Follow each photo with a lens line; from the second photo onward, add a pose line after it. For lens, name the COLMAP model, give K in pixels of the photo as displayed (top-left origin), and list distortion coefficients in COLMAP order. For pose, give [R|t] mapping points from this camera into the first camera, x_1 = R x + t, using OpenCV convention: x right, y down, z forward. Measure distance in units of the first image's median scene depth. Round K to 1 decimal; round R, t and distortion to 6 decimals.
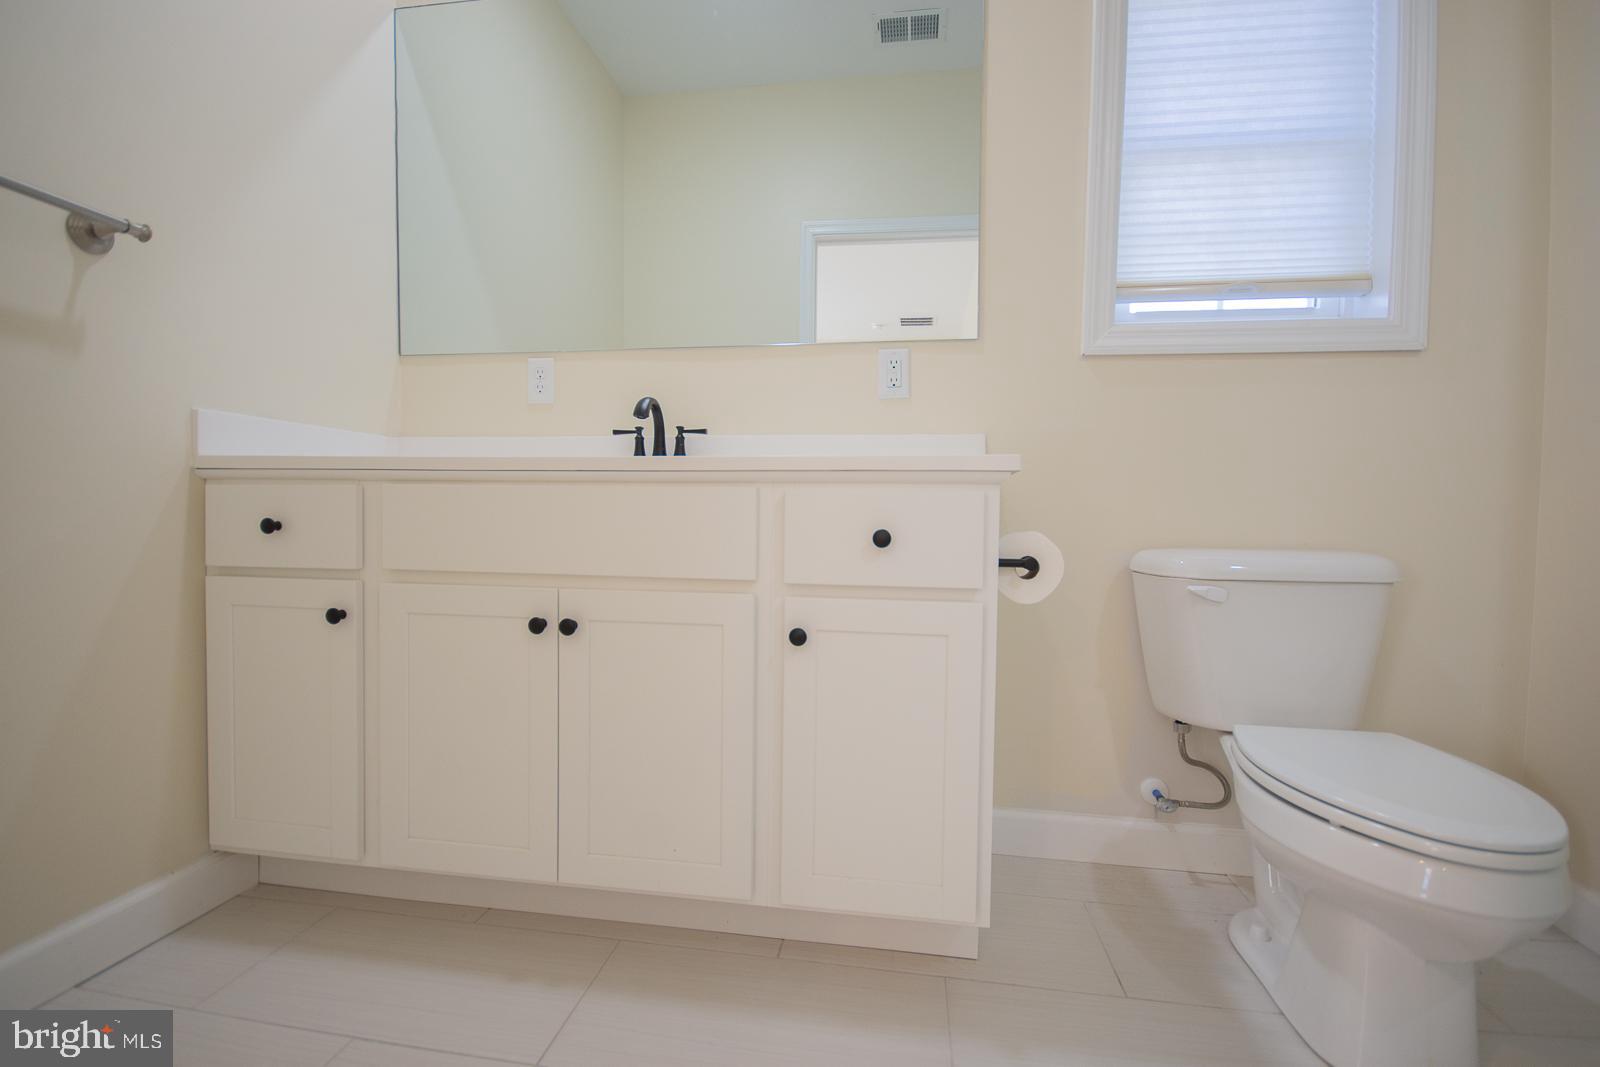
lens RADIAL K [[702.5, 0, 801.6], [0, 702.5, 525.3], [0, 0, 1]] dist [0.004568, -0.006288]
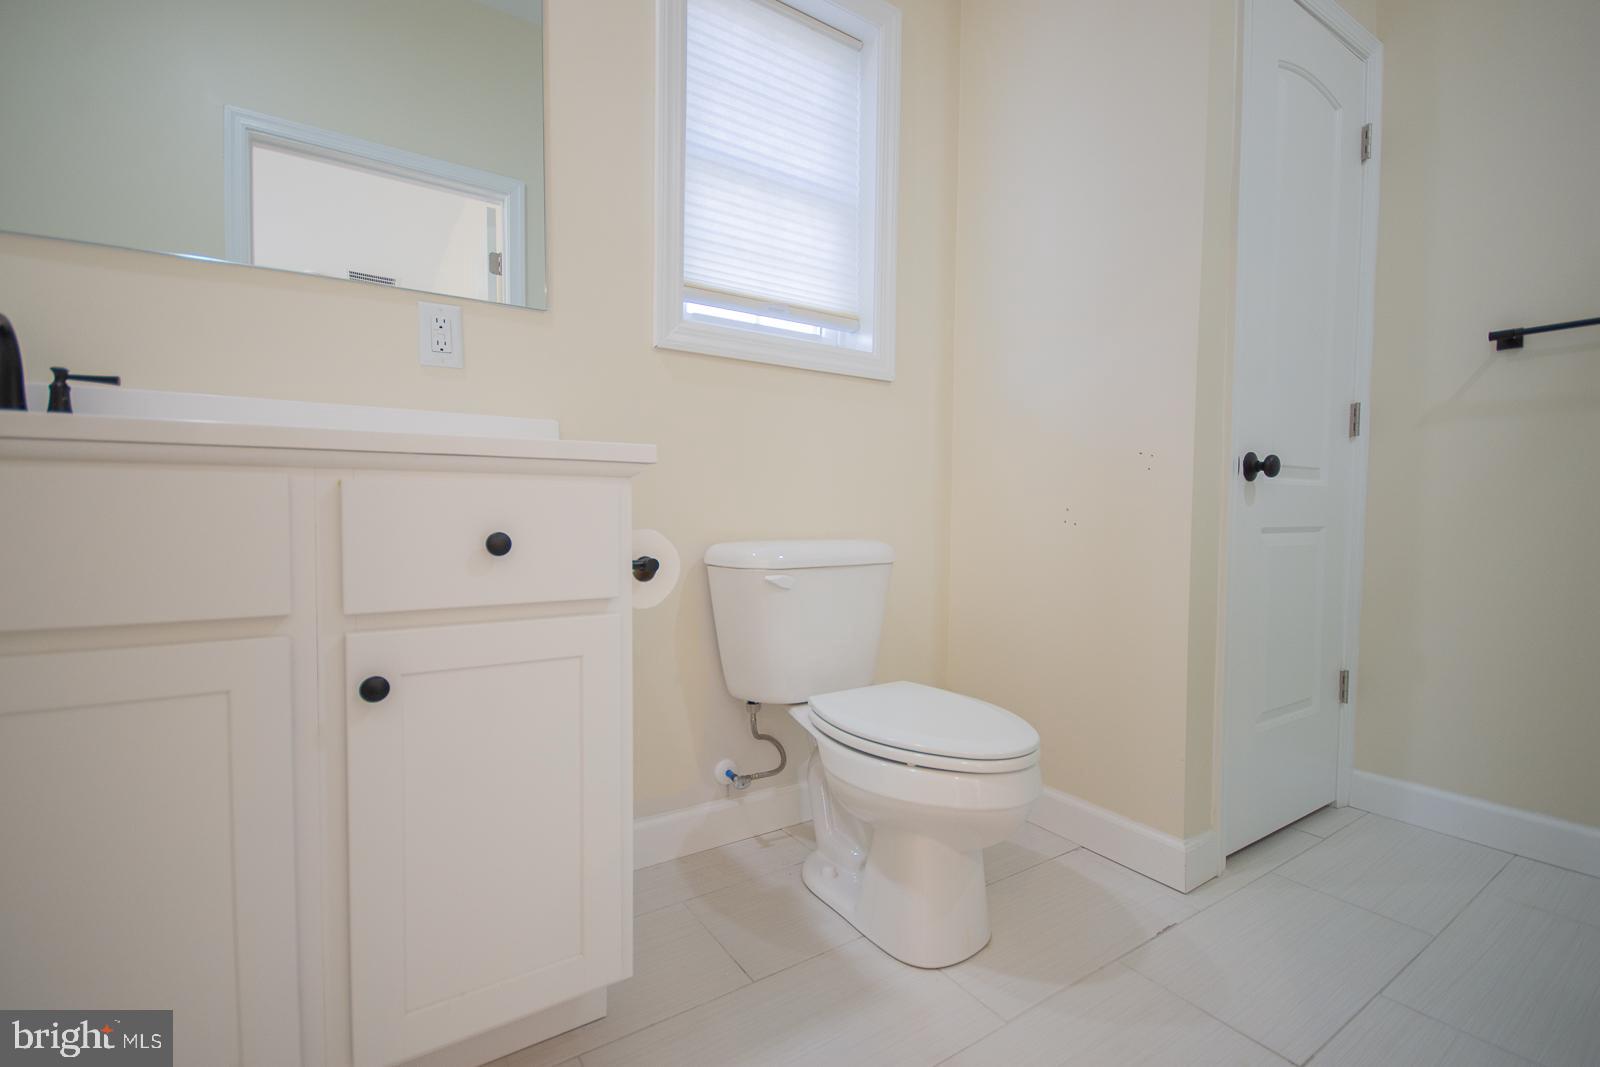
lens RADIAL K [[702.5, 0, 792.9], [0, 702.5, 525.3], [0, 0, 1]] dist [0.004568, -0.006288]
pose [[0.740895, -0.022270, 0.671252, -0.124821], [0.014873, 0.999749, 0.016753, -0.007846], [-0.671457, -0.002429, 0.741040, 0.150786]]
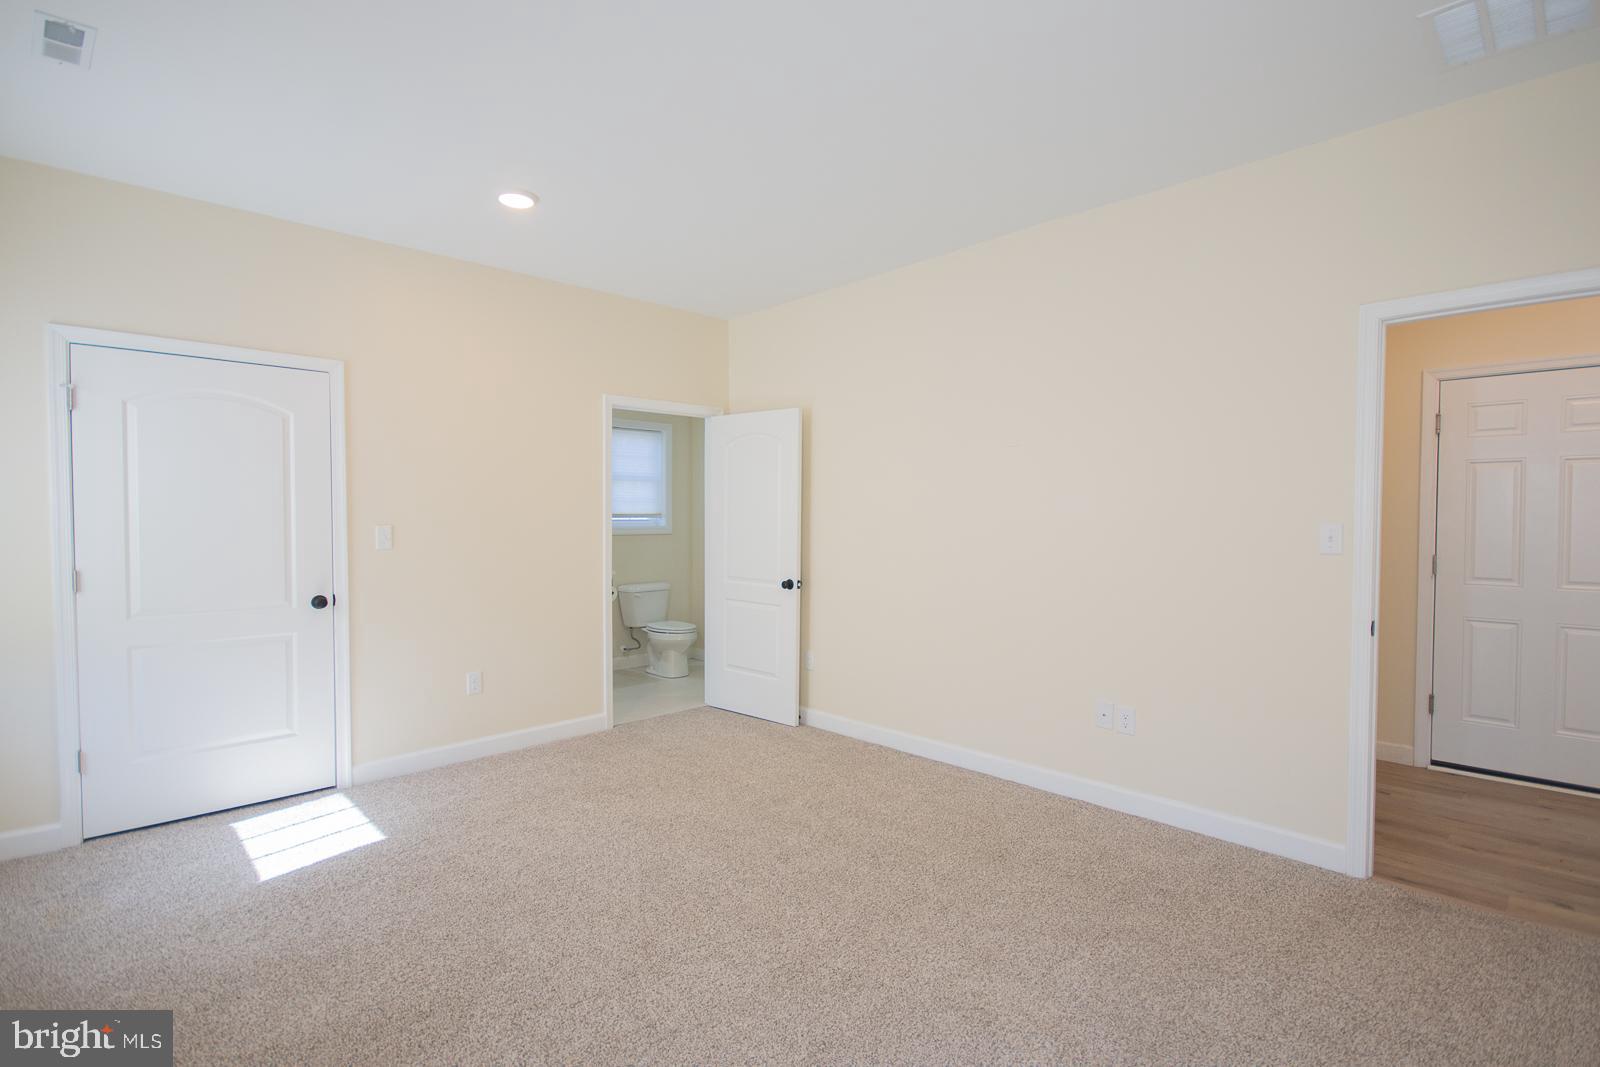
lens RADIAL K [[702.5, 0, 791.5], [0, 702.5, 534.9], [0, 0, 1]] dist [0.004568, -0.006288]
pose [[0.577207, -0.035697, 0.815817, -2.078403], [0.024830, 0.999349, 0.026160, -0.318865], [-0.816220, 0.005158, 0.577718, -1.968163]]
